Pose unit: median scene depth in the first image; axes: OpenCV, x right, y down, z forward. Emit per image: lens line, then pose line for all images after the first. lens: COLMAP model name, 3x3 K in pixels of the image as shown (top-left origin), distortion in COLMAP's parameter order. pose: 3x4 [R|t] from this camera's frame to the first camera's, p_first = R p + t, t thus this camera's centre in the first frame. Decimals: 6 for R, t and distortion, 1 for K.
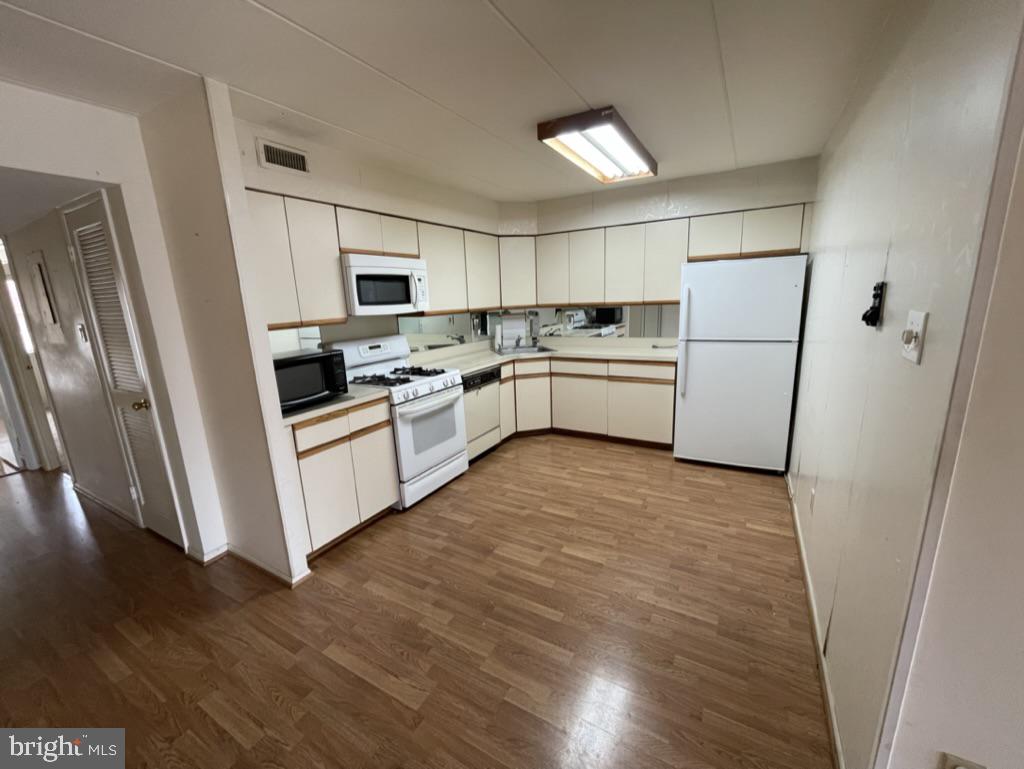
lens RADIAL K [[412.0, 0, 513.4], [0, 412.0, 384.5], [0, 0, 1]] dist [-0.002857, -0.000701]
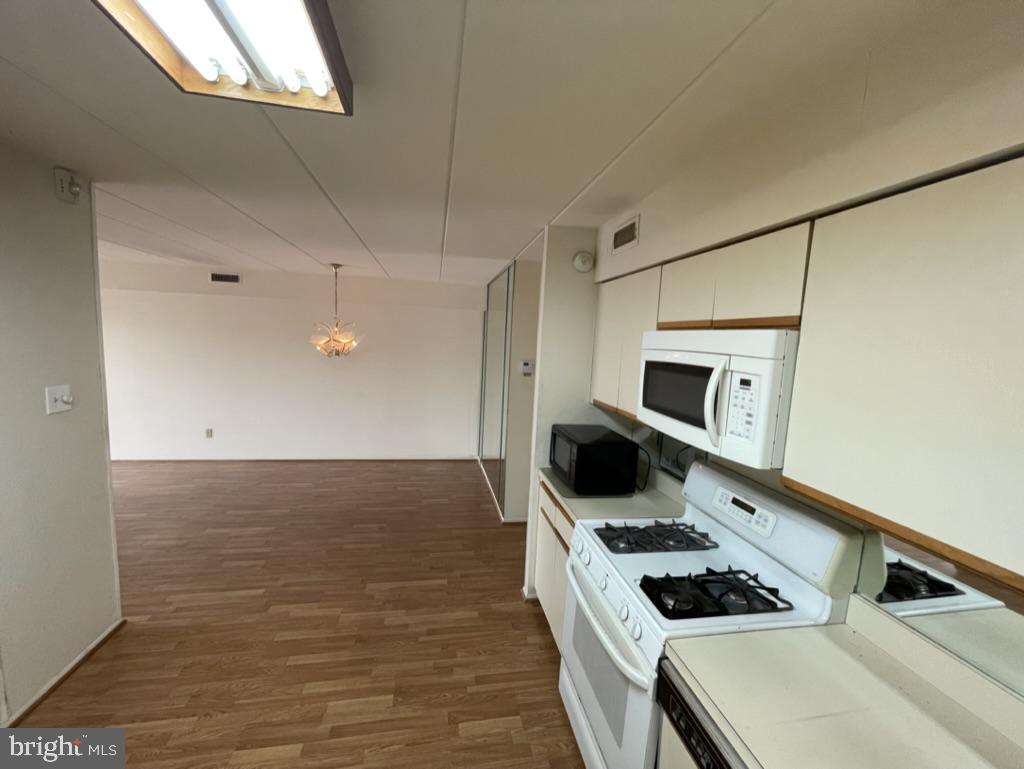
lens RADIAL K [[412.0, 0, 509.6], [0, 412.0, 389.9], [0, 0, 1]] dist [-0.002857, -0.000701]
pose [[-0.767689, 0.076073, -0.636291, 0.246917], [-0.154268, 0.941789, 0.298723, -0.440710], [0.621977, 0.327485, -0.711265, 1.533080]]
